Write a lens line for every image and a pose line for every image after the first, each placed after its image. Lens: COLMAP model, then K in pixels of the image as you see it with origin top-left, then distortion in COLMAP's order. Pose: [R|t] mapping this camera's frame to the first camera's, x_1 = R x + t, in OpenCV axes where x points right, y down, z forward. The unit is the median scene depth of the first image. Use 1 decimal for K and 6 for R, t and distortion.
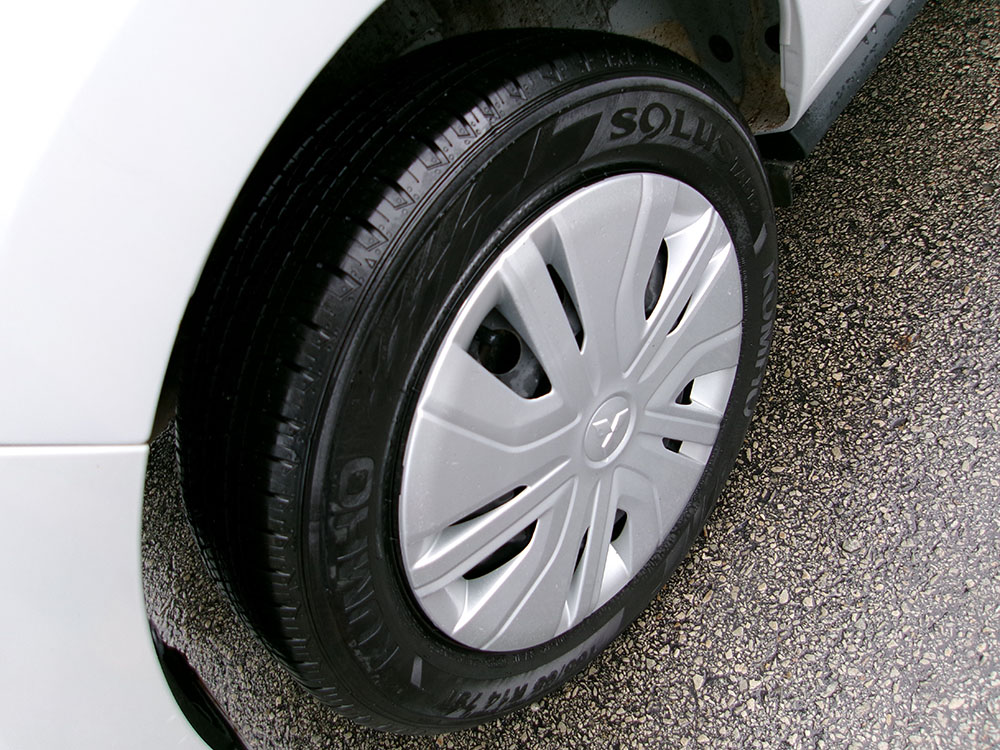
lens RADIAL K [[752.0, 0, 500.0], [0, 752.0, 375.0], [0, 0, 1]] dist [0.002419, 0.000729]
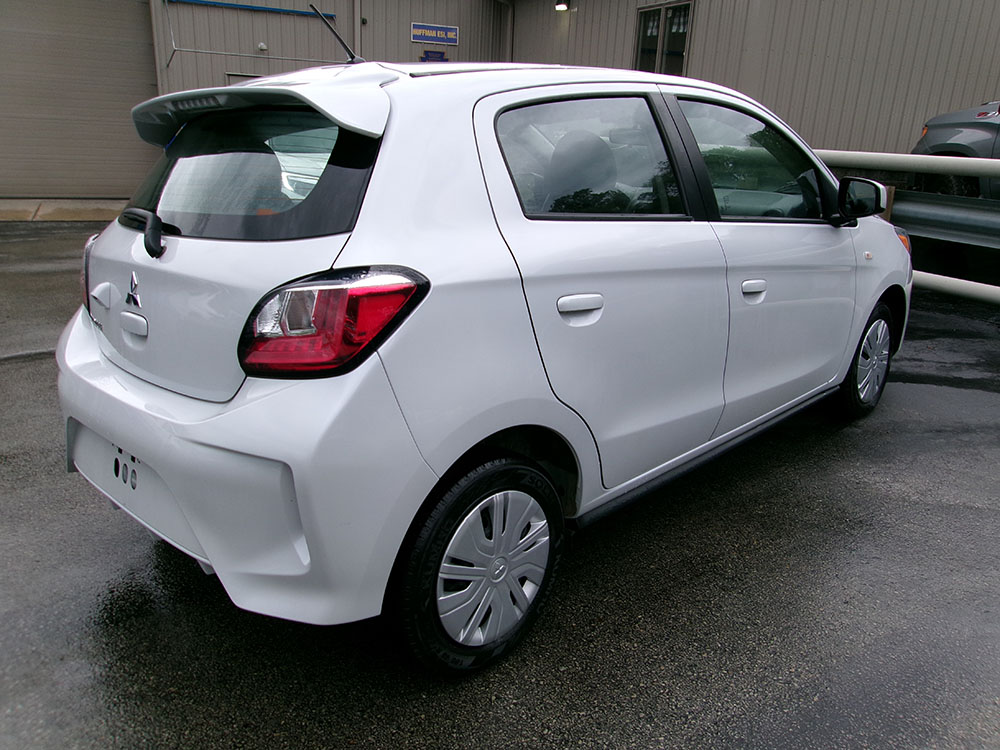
lens RADIAL K [[752.0, 0, 500.0], [0, 752.0, 375.0], [0, 0, 1]] dist [0.002419, 0.000729]
pose [[0.915750, 0.395851, 0.068580, -0.314354], [-0.282097, 0.755121, -0.591789, 1.075132], [-0.286046, 0.522585, 0.803170, -1.582412]]
